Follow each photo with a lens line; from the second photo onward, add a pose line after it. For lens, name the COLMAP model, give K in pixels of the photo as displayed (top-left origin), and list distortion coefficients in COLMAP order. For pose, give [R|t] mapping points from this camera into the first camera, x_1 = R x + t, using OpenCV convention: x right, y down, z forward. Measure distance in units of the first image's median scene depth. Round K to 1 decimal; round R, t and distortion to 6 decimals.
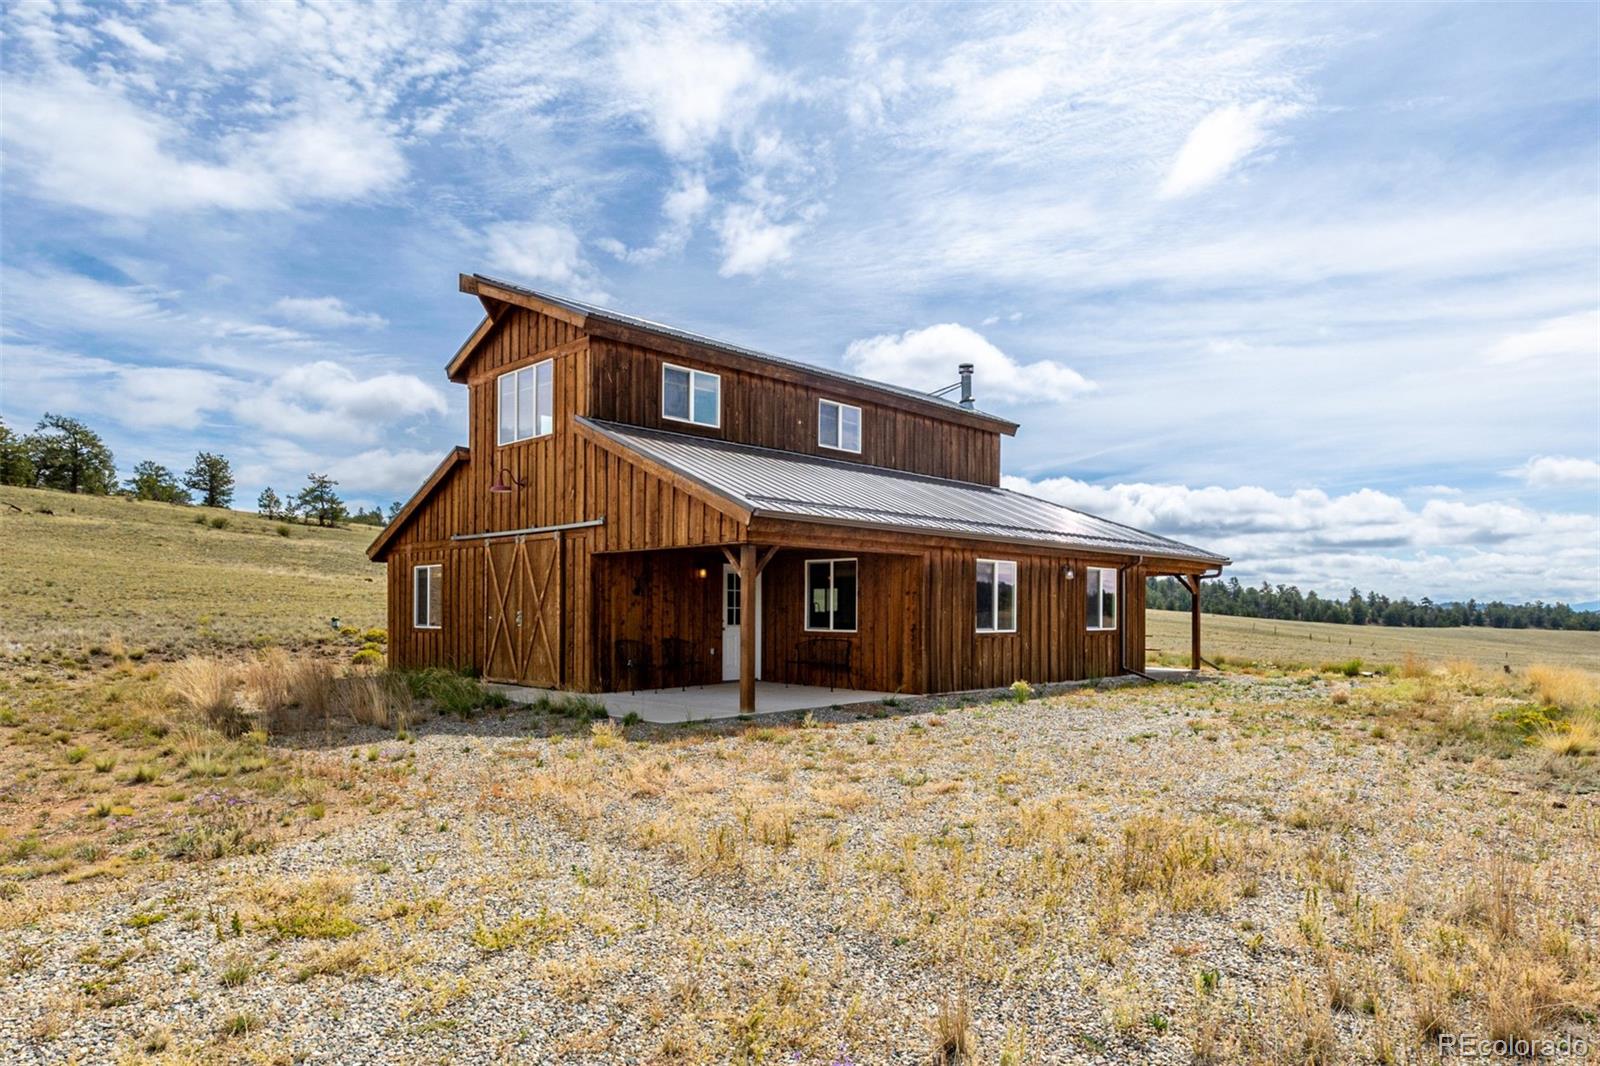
lens RADIAL K [[987.2, 0, 810.5], [0, 987.2, 618.8], [0, 0, 1]] dist [0.004119, -0.004325]
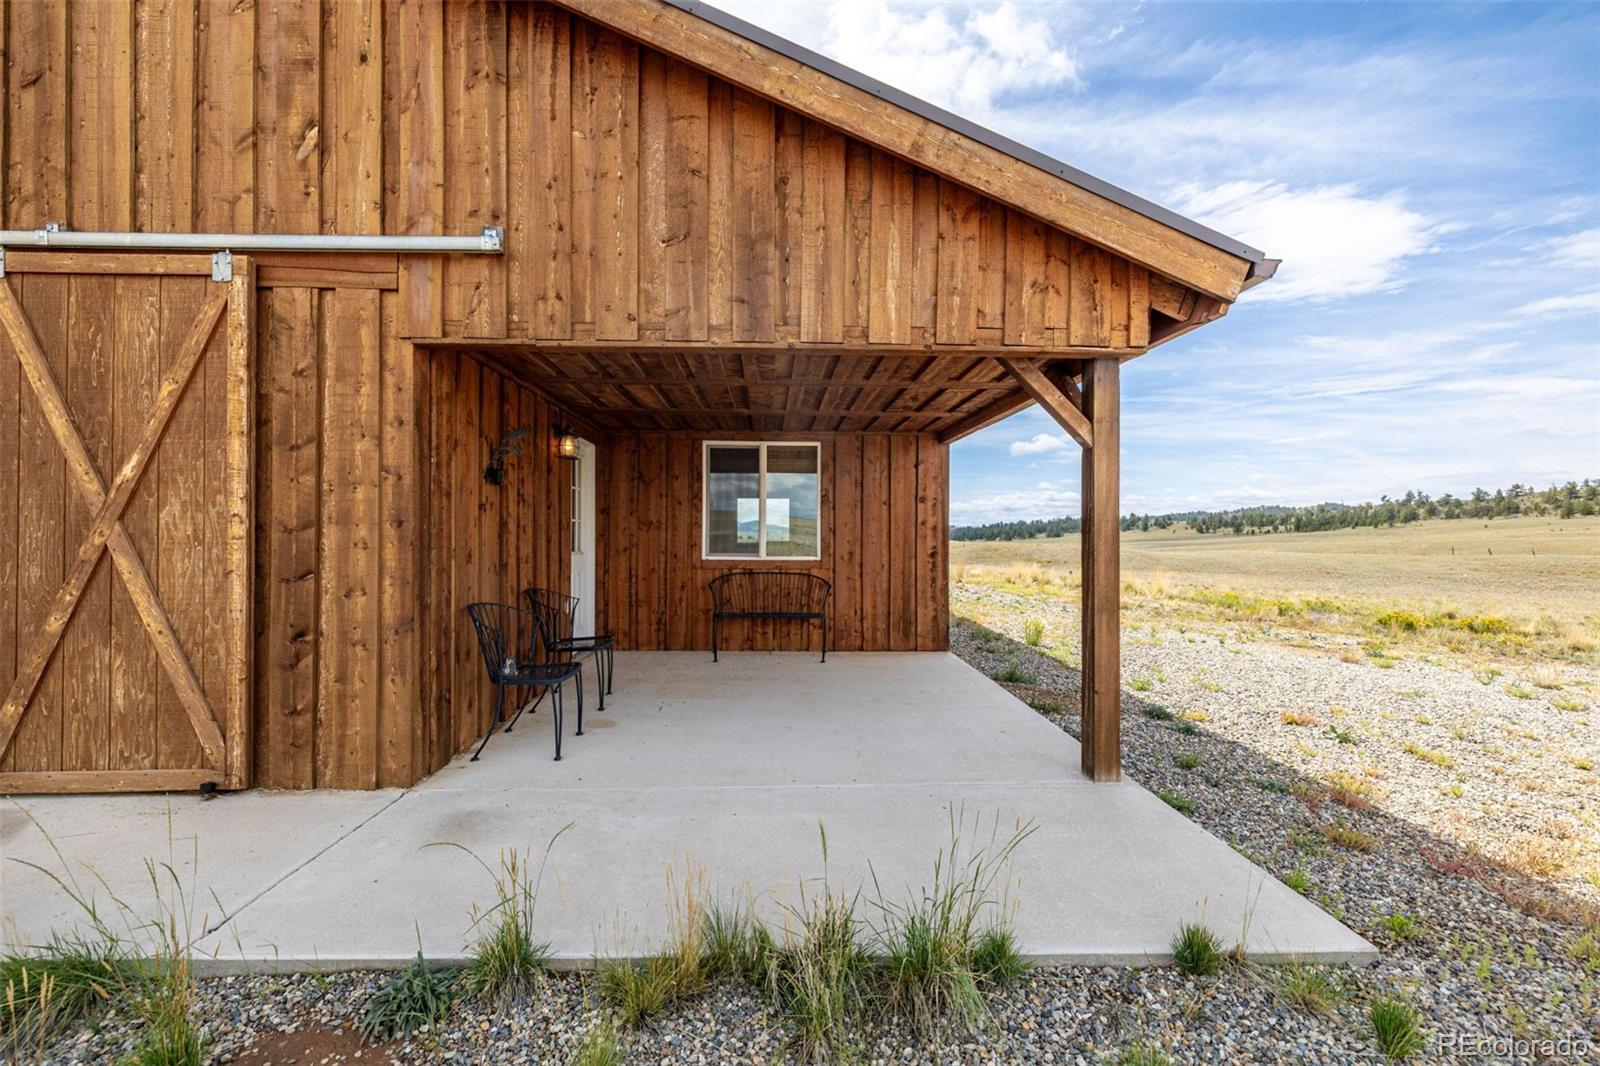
lens RADIAL K [[678.1, 0, 797.4], [0, 678.1, 531.8], [0, 0, 1]] dist [-0.002960, -0.000055]
pose [[0.683443, -0.003023, 0.729997, -0.233392], [0.004544, 0.999990, -0.000114, -0.003885], [-0.729989, 0.003395, 0.683450, 0.599129]]
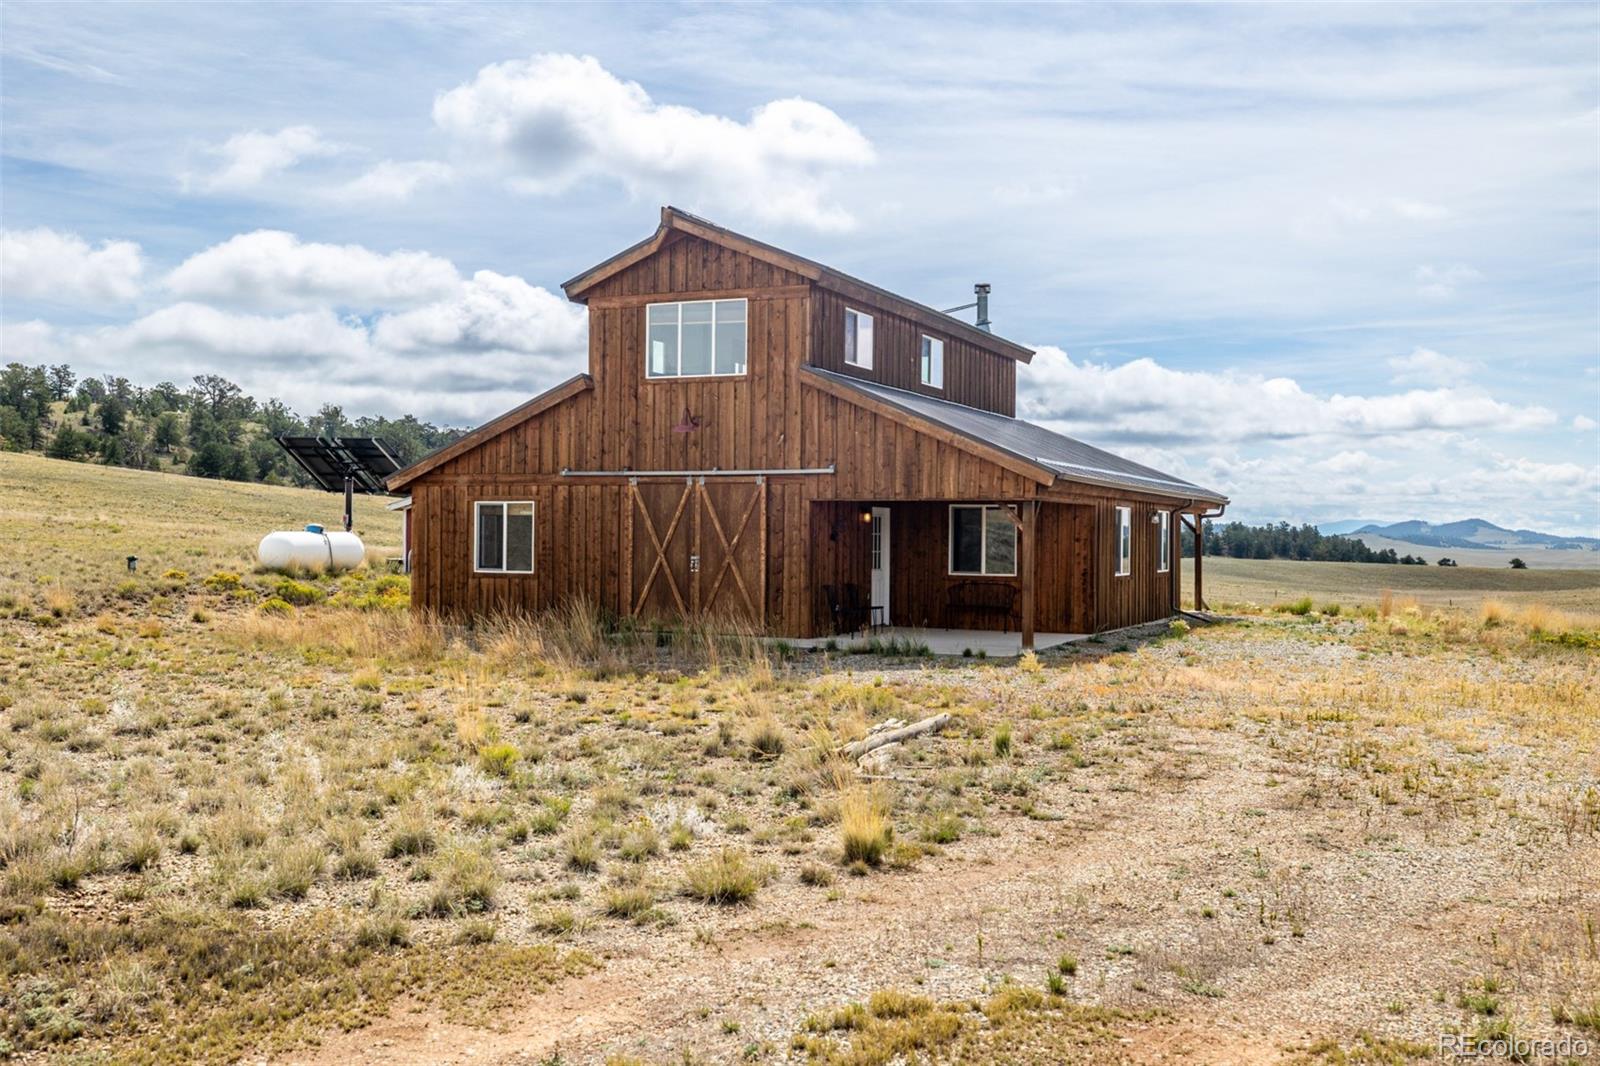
lens RADIAL K [[1630.2, 0, 800.1], [0, 1630.2, 531.4], [0, 0, 1]] dist [-0.031295, 0.000000]
pose [[0.937260, 0.004830, 0.348598, -0.638468], [-0.002398, 0.999970, -0.007407, -0.016972], [-0.348623, 0.006107, 0.937243, -0.439080]]
